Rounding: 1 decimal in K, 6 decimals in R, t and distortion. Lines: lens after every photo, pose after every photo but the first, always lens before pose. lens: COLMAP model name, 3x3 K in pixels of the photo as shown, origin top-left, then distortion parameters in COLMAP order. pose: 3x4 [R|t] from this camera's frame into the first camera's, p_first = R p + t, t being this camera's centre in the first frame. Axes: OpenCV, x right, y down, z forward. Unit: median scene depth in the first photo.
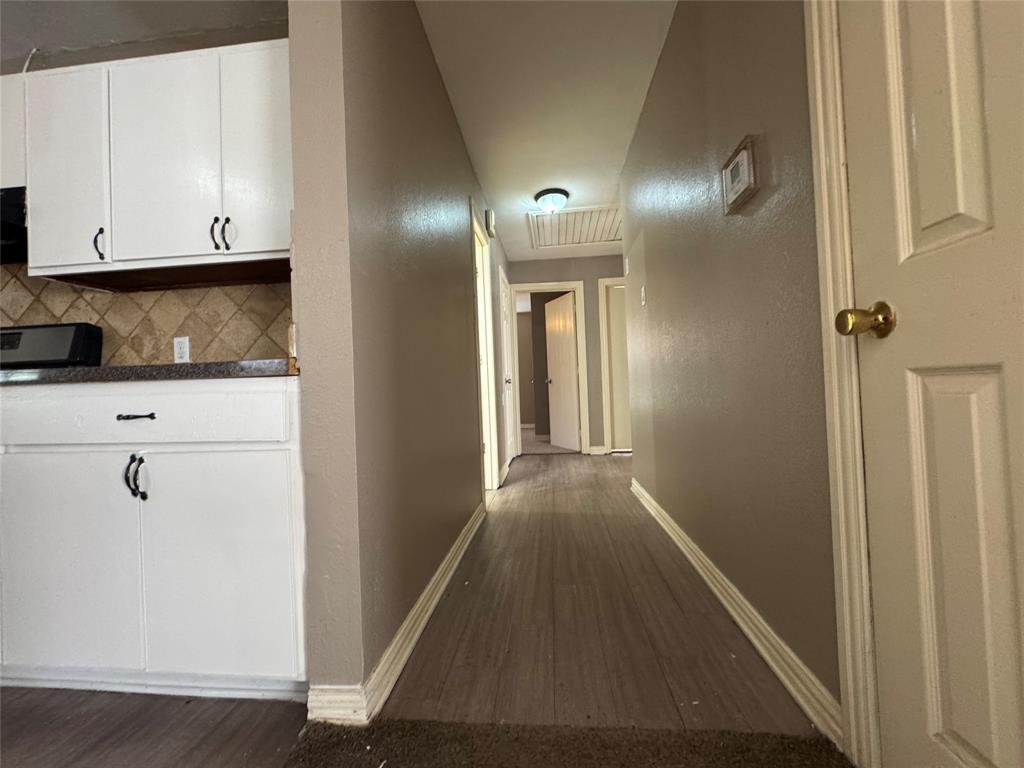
lens RADIAL K [[408.7, 0, 513.7], [0, 408.7, 382.6], [0, 0, 1]] dist [-0.001786, 0.000075]
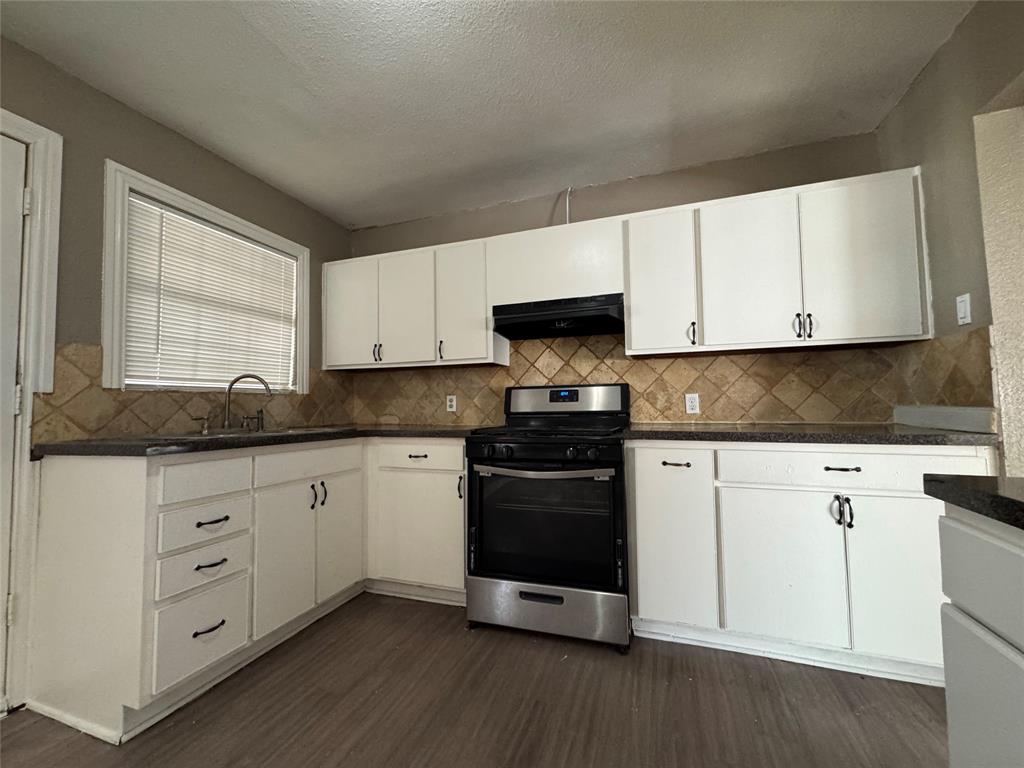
lens RADIAL K [[408.7, 0, 513.7], [0, 408.7, 382.6], [0, 0, 1]] dist [-0.001786, 0.000075]
pose [[0.971980, 0.007314, -0.234949, -1.073342], [-0.015067, 0.999399, -0.031222, -0.098504], [0.234580, 0.033887, 0.971506, -0.421625]]
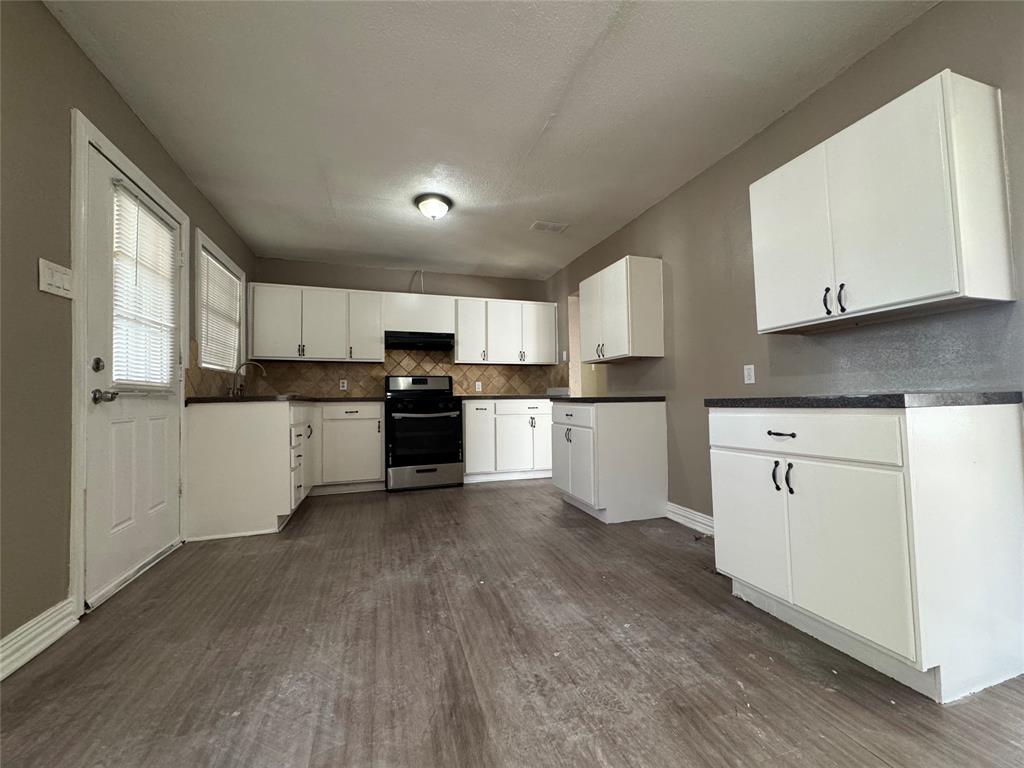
lens RADIAL K [[408.7, 0, 513.7], [0, 408.7, 382.6], [0, 0, 1]] dist [-0.001786, 0.000075]
pose [[0.911002, 0.039166, 0.410538, -1.775142], [-0.026604, 0.998988, -0.036270, -0.011104], [-0.411543, 0.022120, 0.911122, -1.715488]]
